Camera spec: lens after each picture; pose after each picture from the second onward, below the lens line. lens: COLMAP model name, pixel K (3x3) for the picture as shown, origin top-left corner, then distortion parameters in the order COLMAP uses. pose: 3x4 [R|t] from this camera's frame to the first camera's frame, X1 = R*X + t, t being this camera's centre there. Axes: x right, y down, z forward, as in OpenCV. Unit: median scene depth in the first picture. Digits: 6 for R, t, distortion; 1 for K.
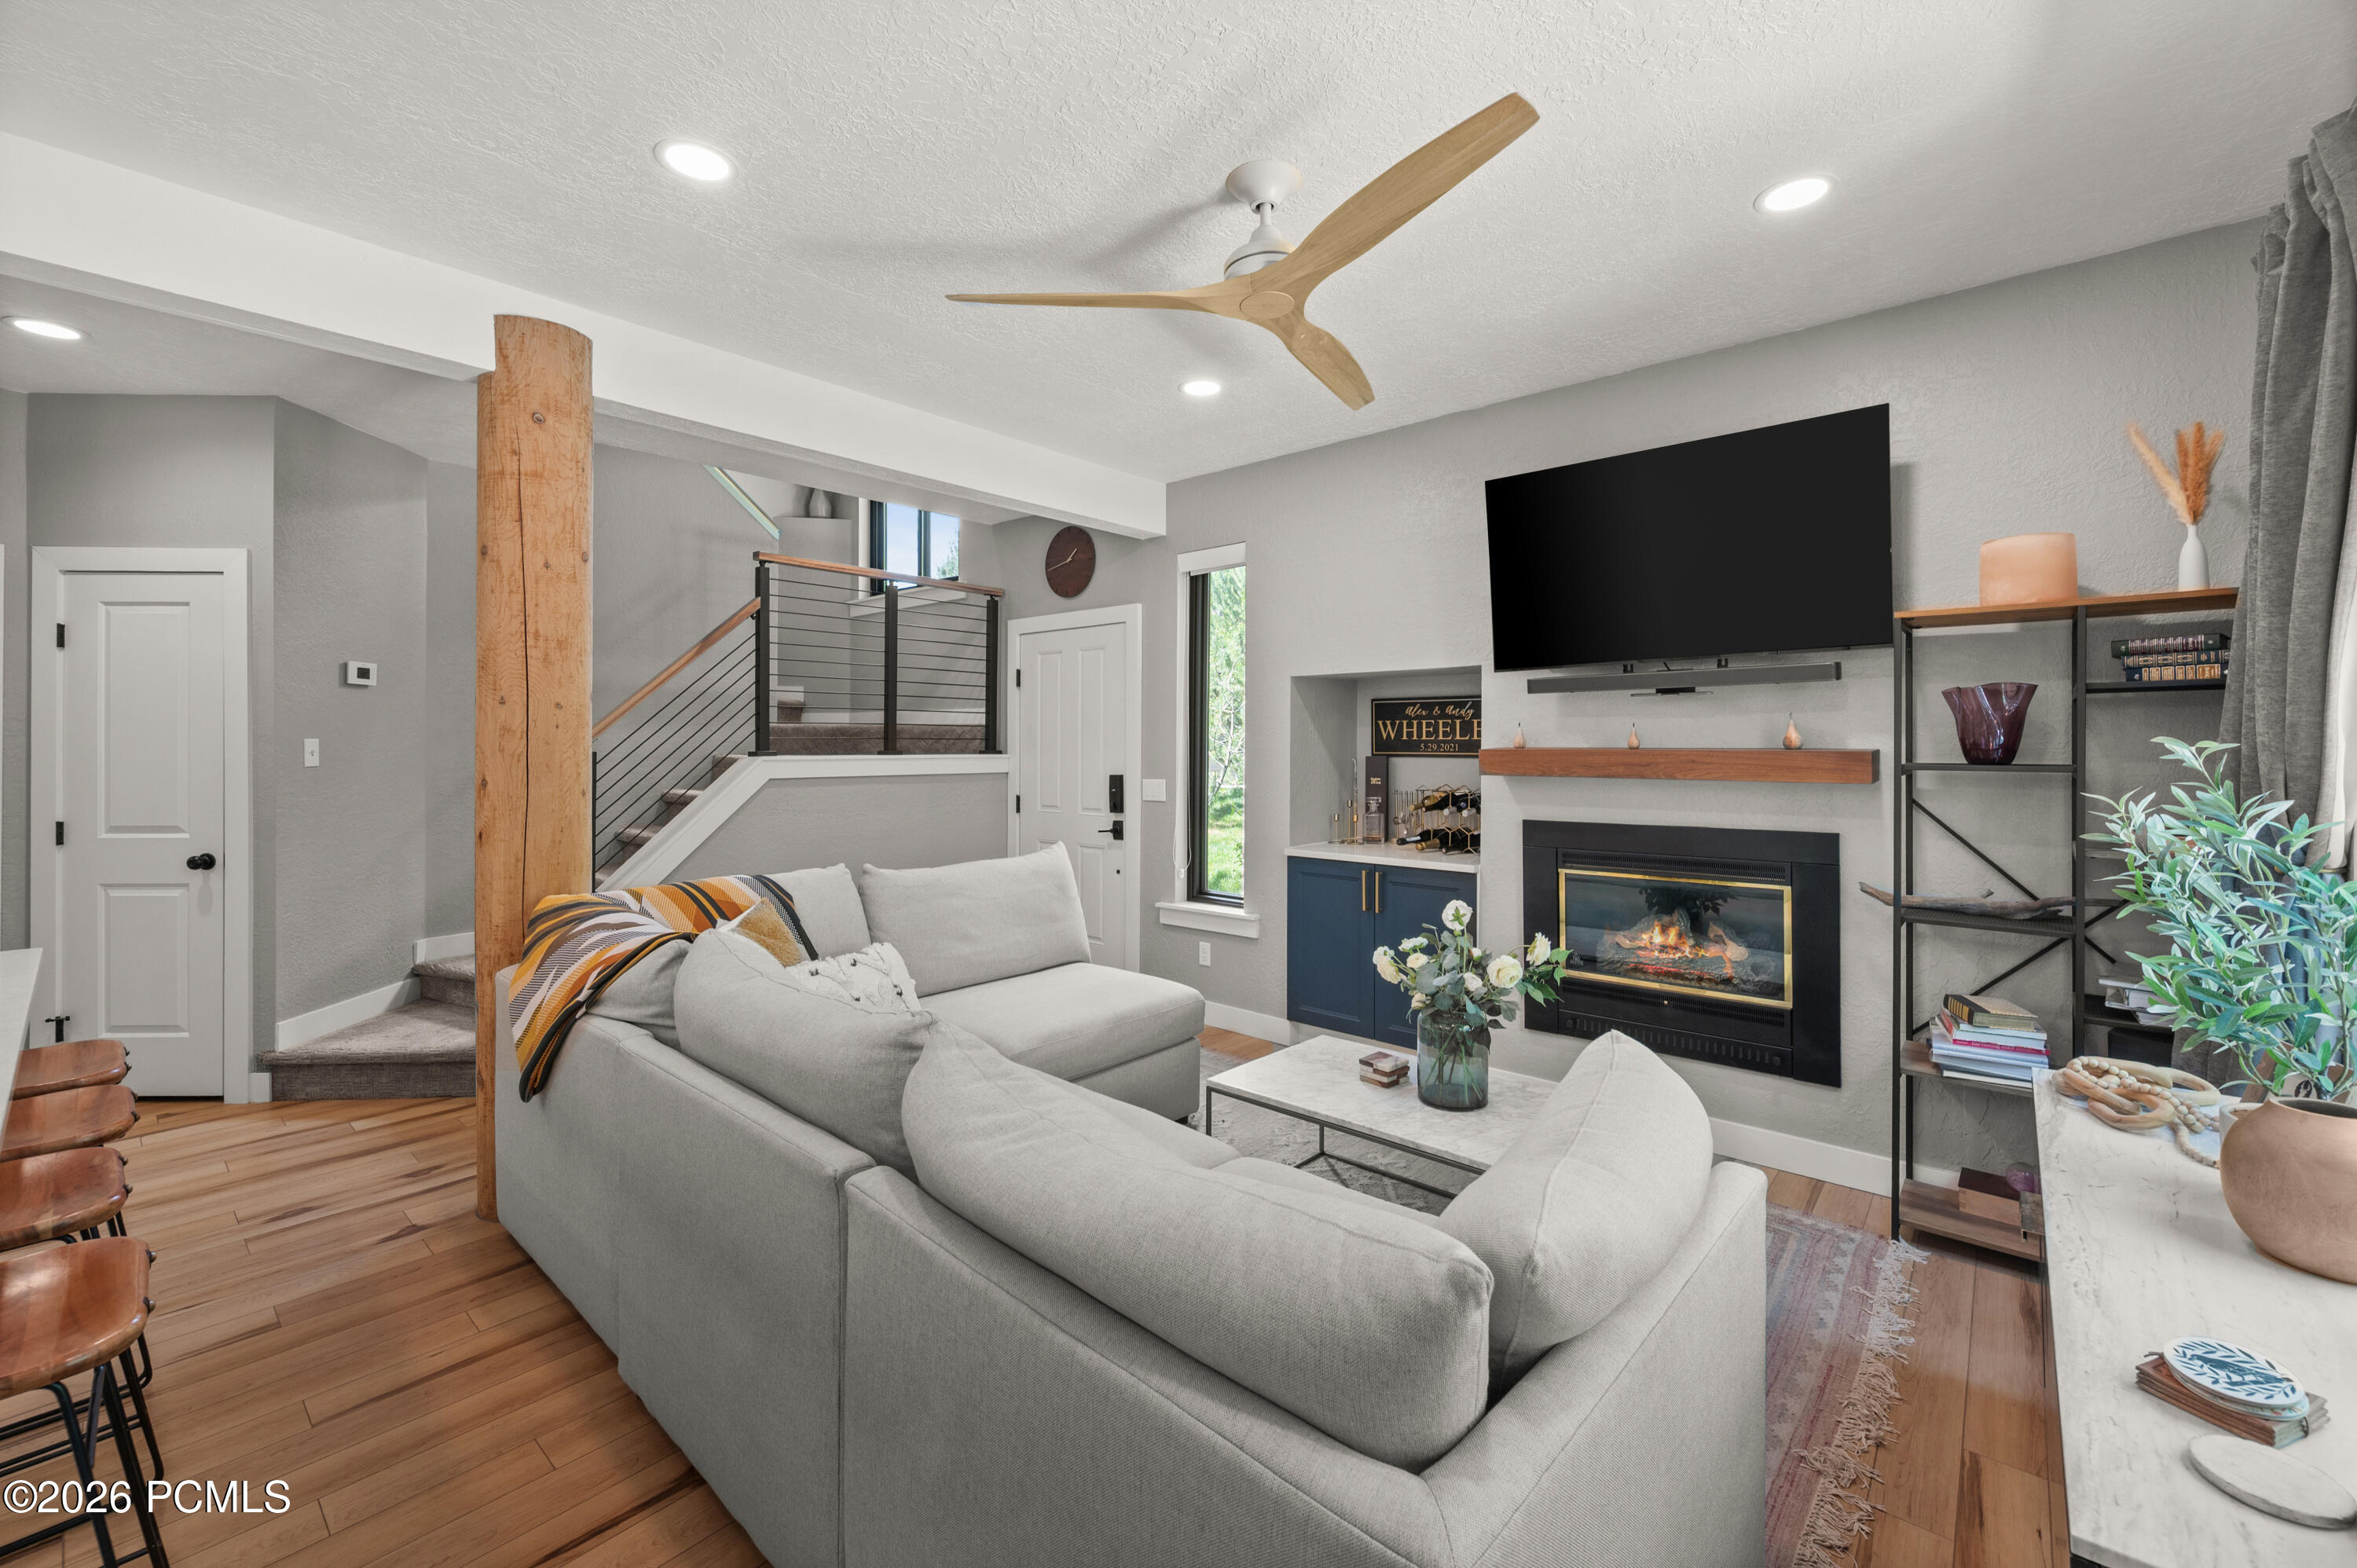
lens RADIAL K [[942.1, 0, 1169.4], [0, 942.1, 748.8], [0, 0, 1]] dist [-0.001487, 0.000389]
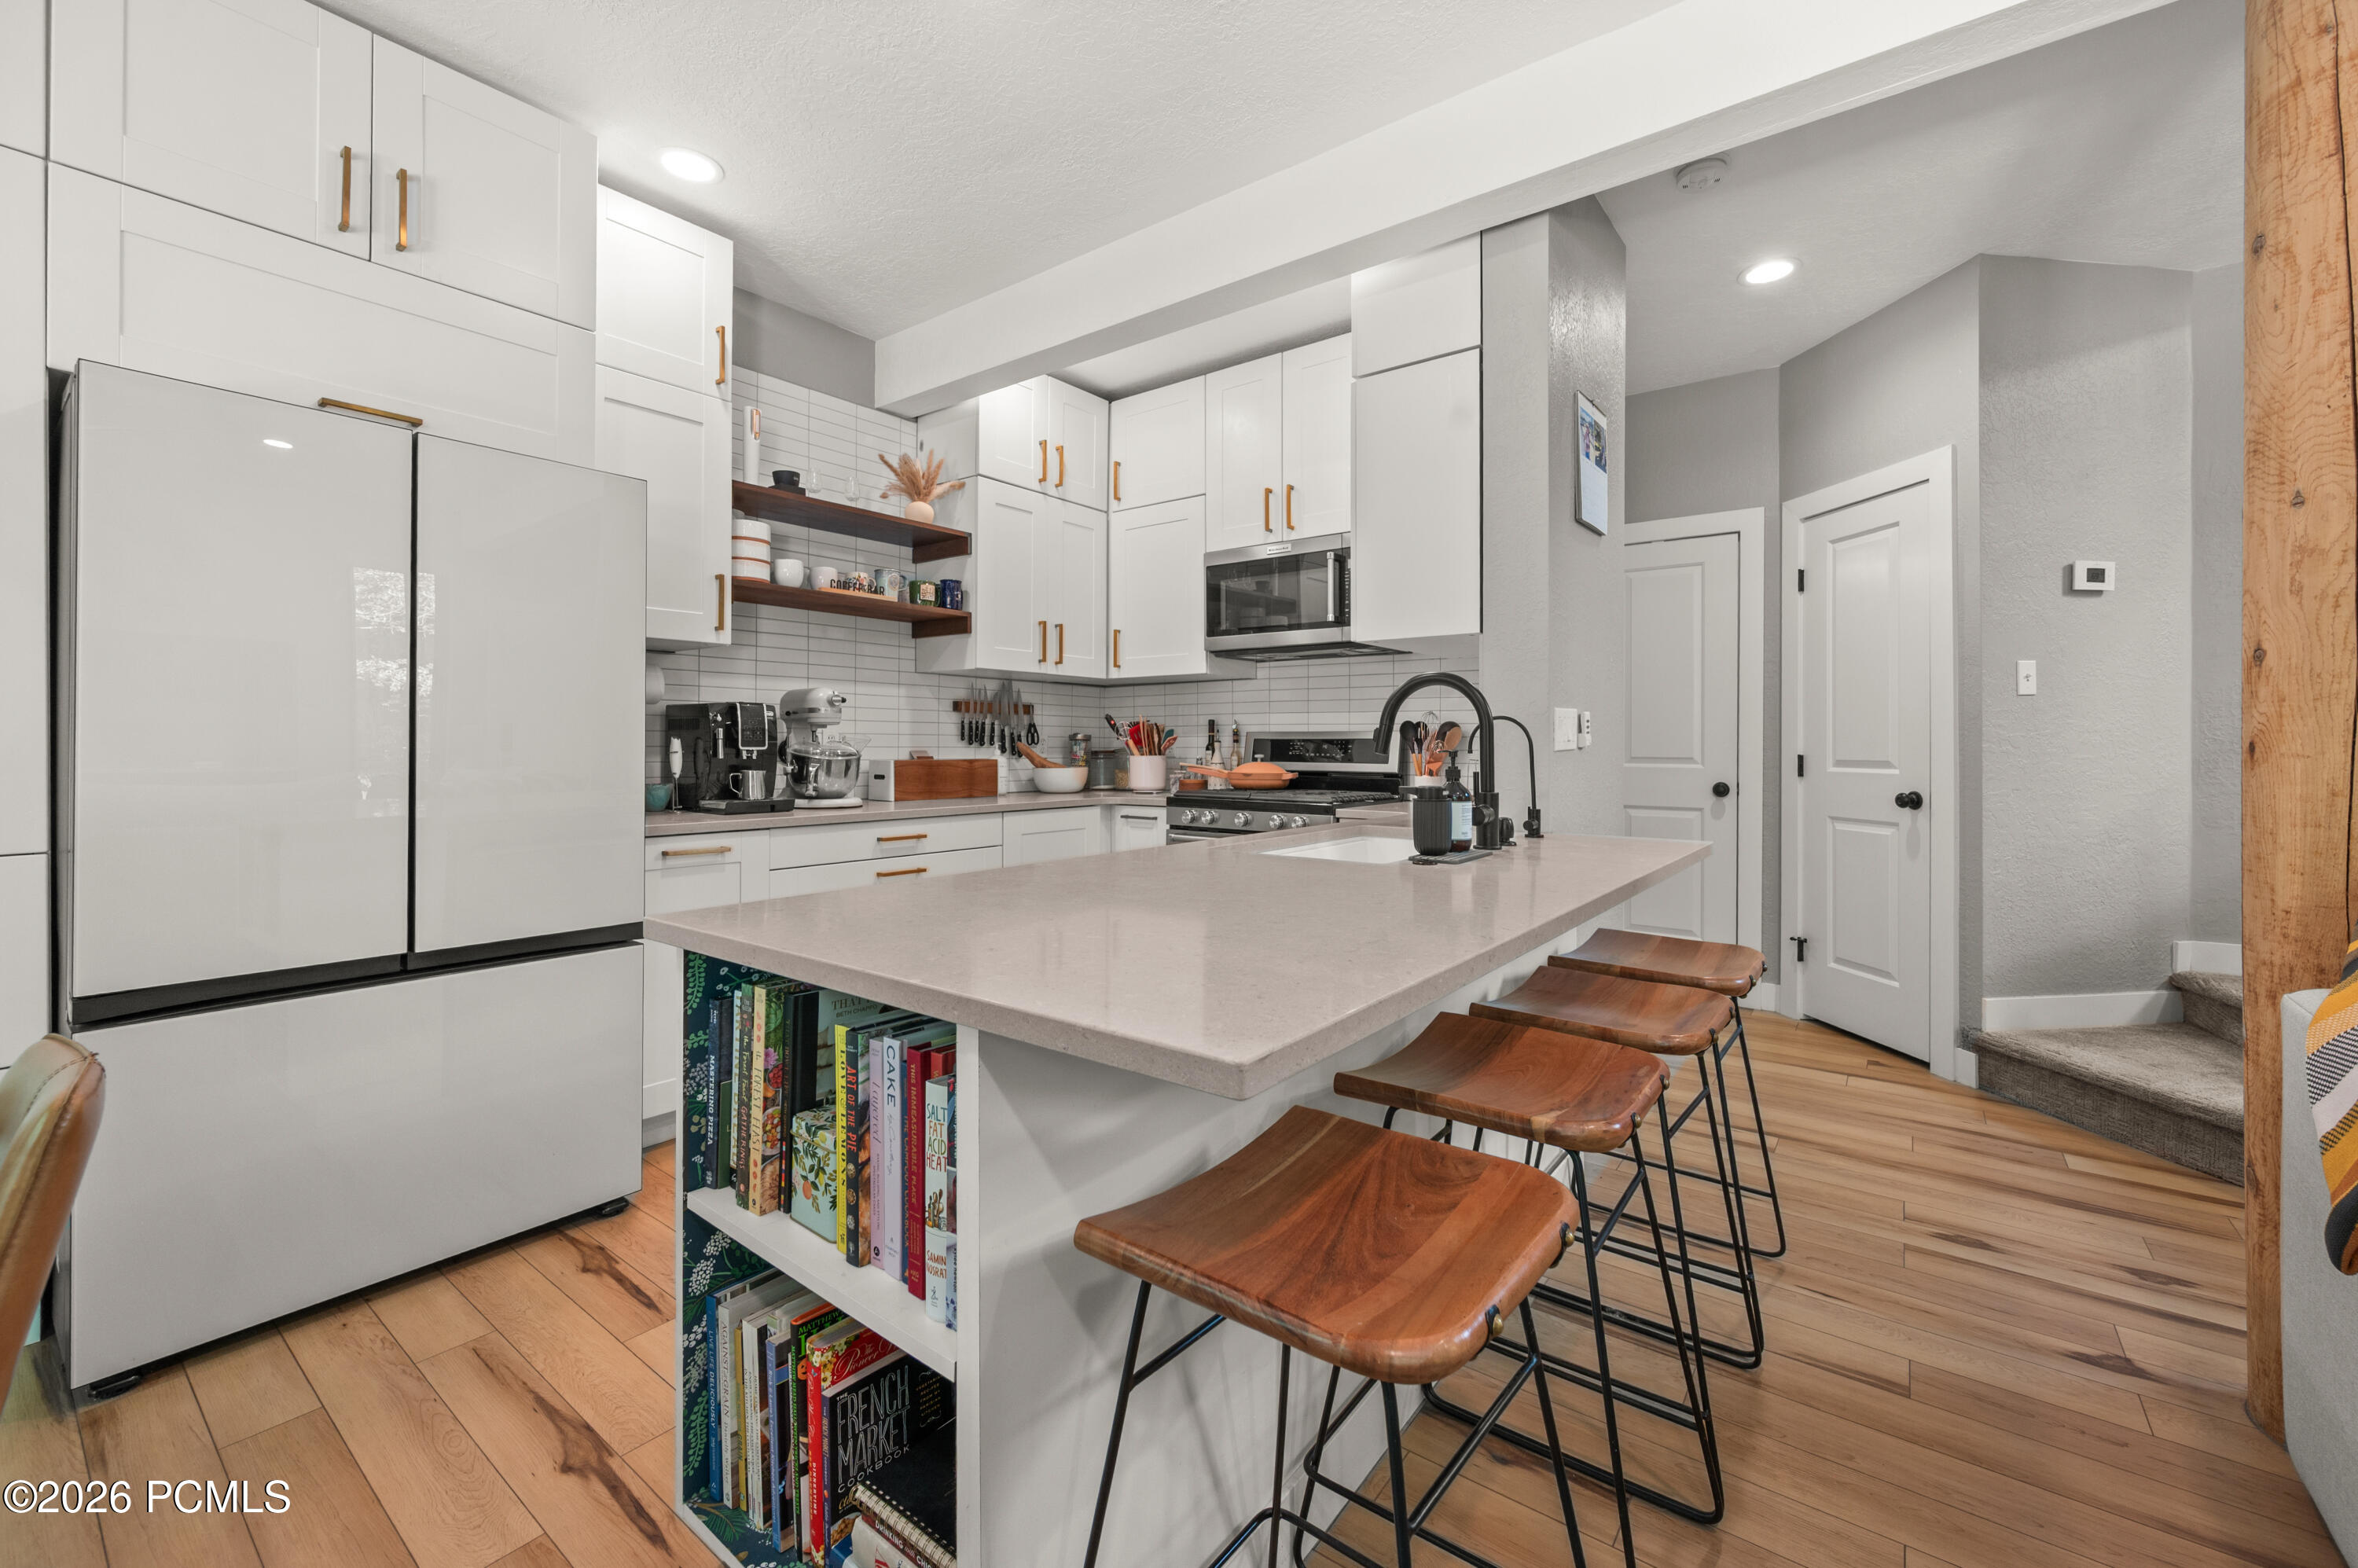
lens RADIAL K [[942.6, 0, 1211.5], [0, 942.6, 746.0], [0, 0, 1]] dist [-0.001487, 0.000389]
pose [[0.072281, -0.003394, -0.997379, -0.164270], [-0.002844, 0.999989, -0.003609, 0.074369], [0.997380, 0.003097, 0.072270, 0.259961]]
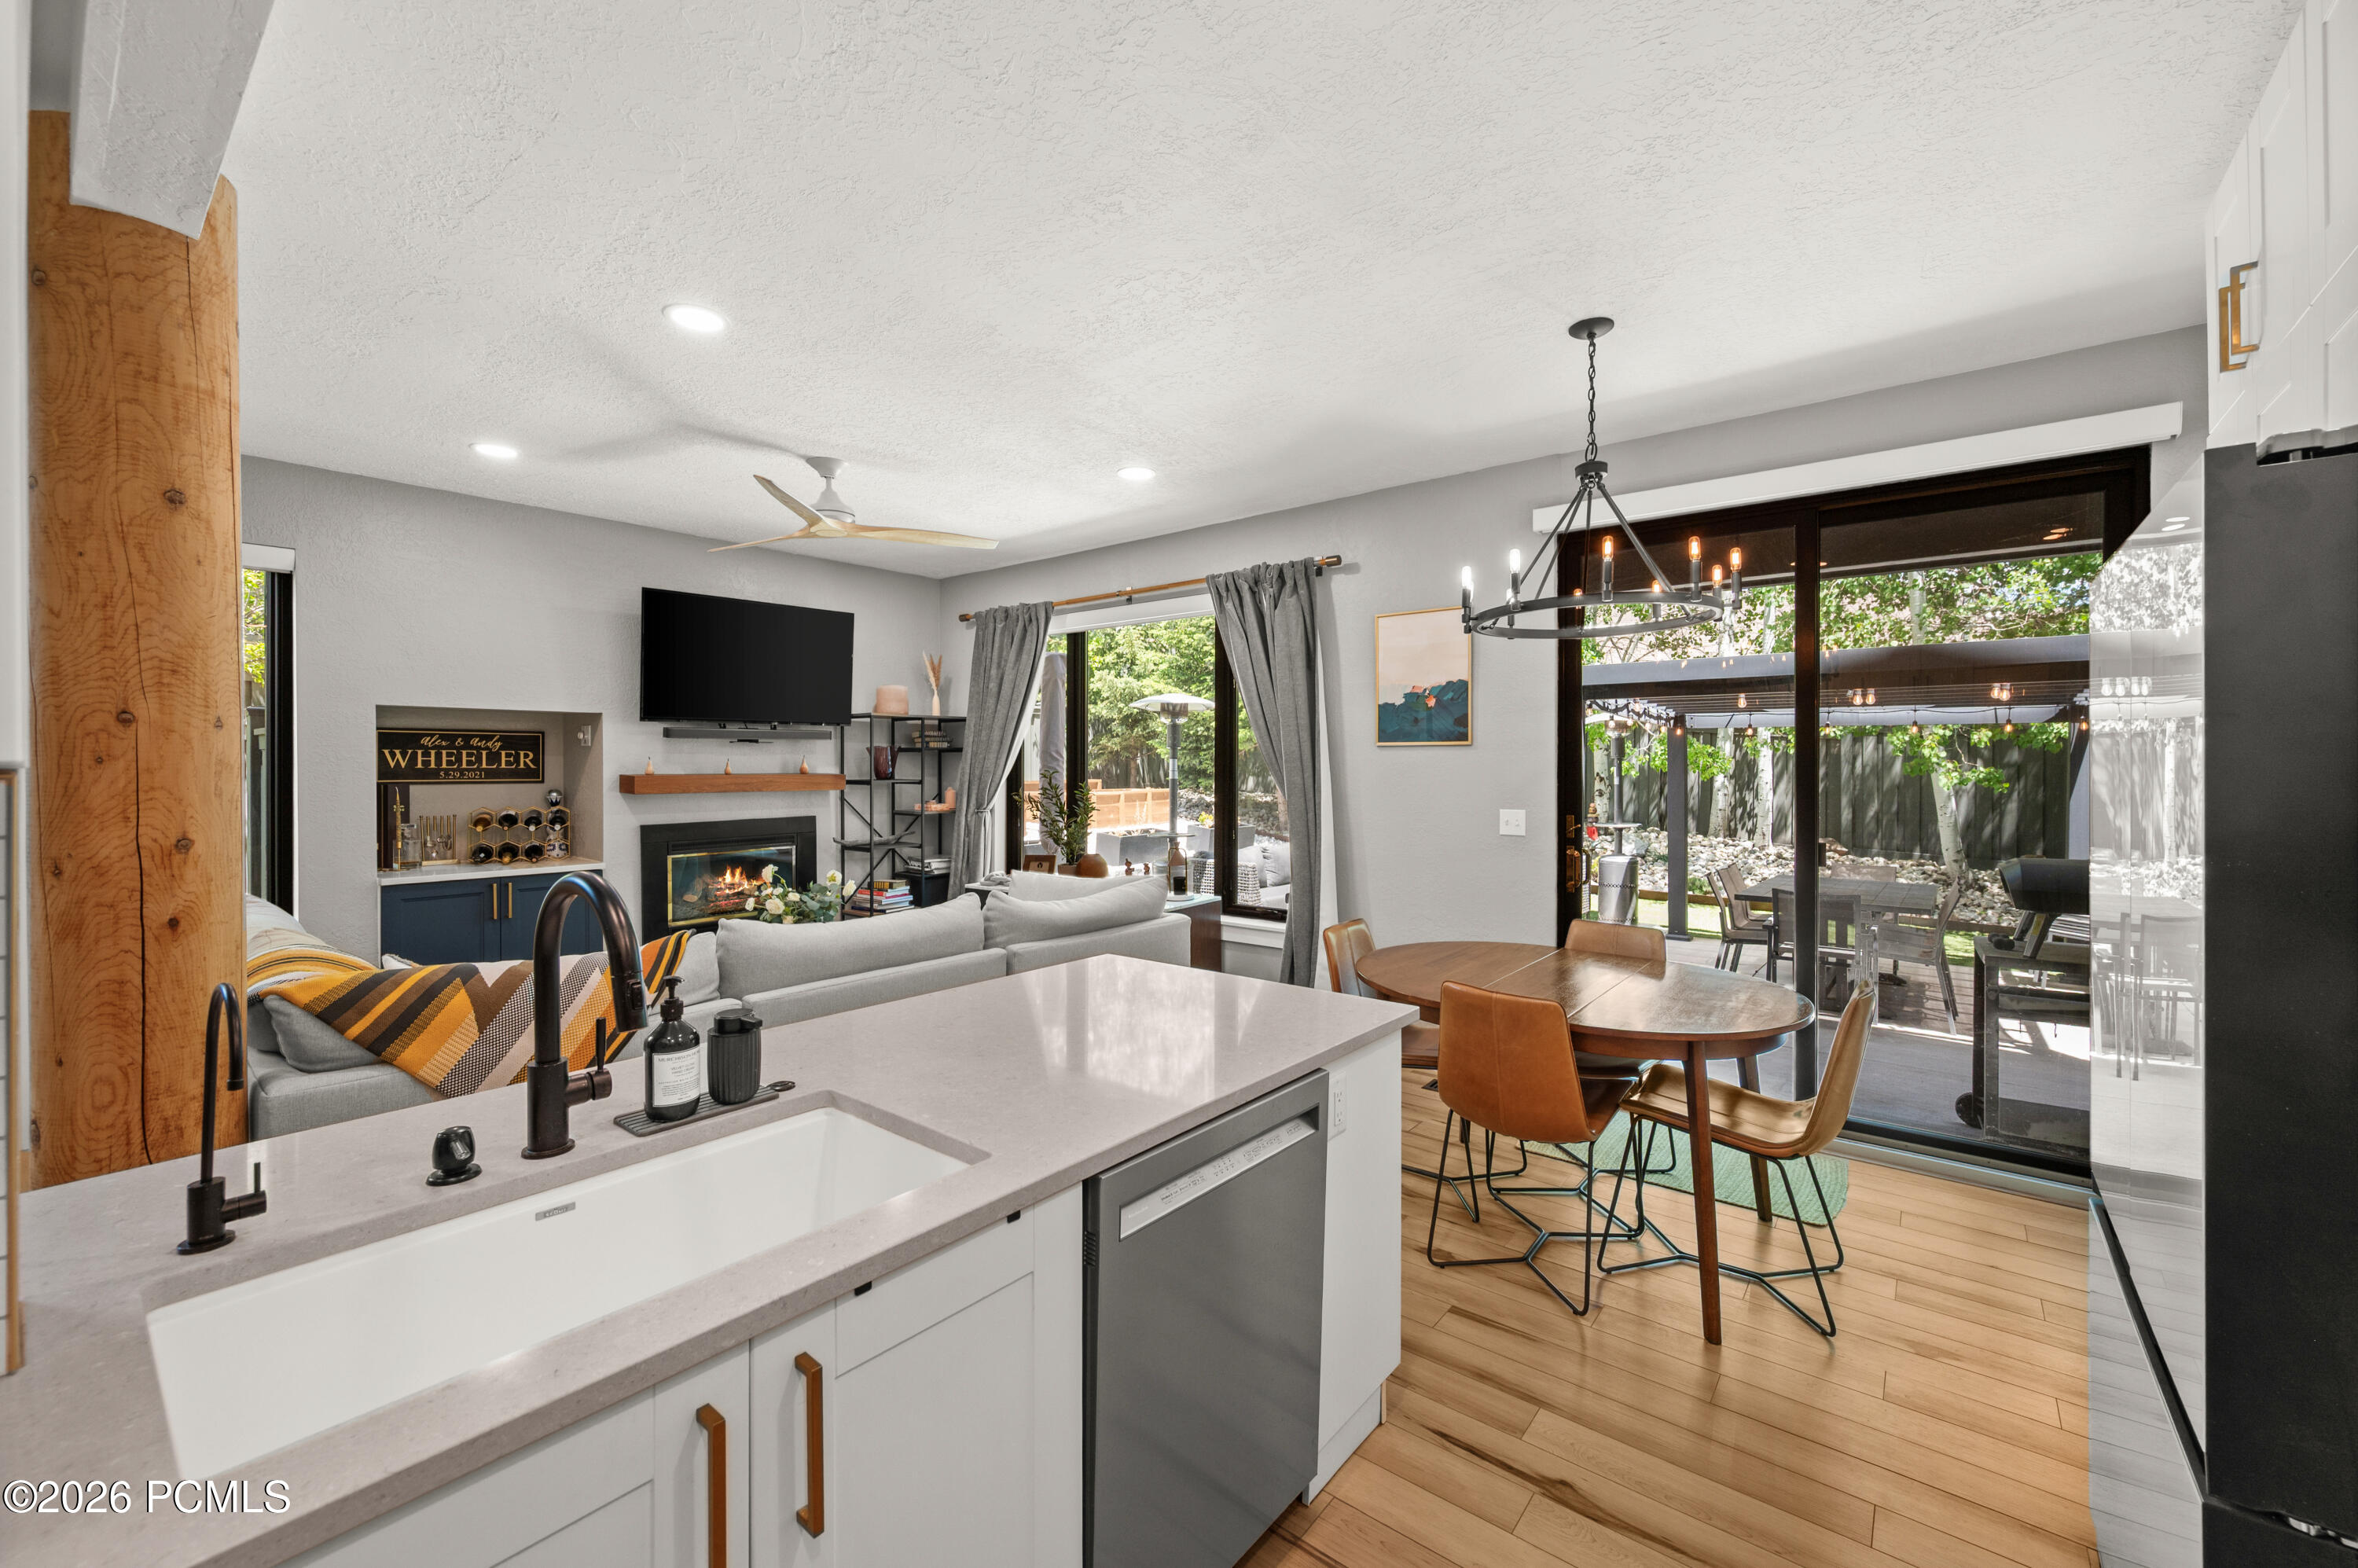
lens RADIAL K [[942.6, 0, 1191.4], [0, 942.6, 773.1], [0, 0, 1]] dist [-0.001487, 0.000389]
pose [[-0.041516, -0.008652, 0.999100, -1.119058], [0.003771, 0.999954, 0.008816, -0.013379], [-0.999131, 0.004133, -0.041482, 0.239419]]
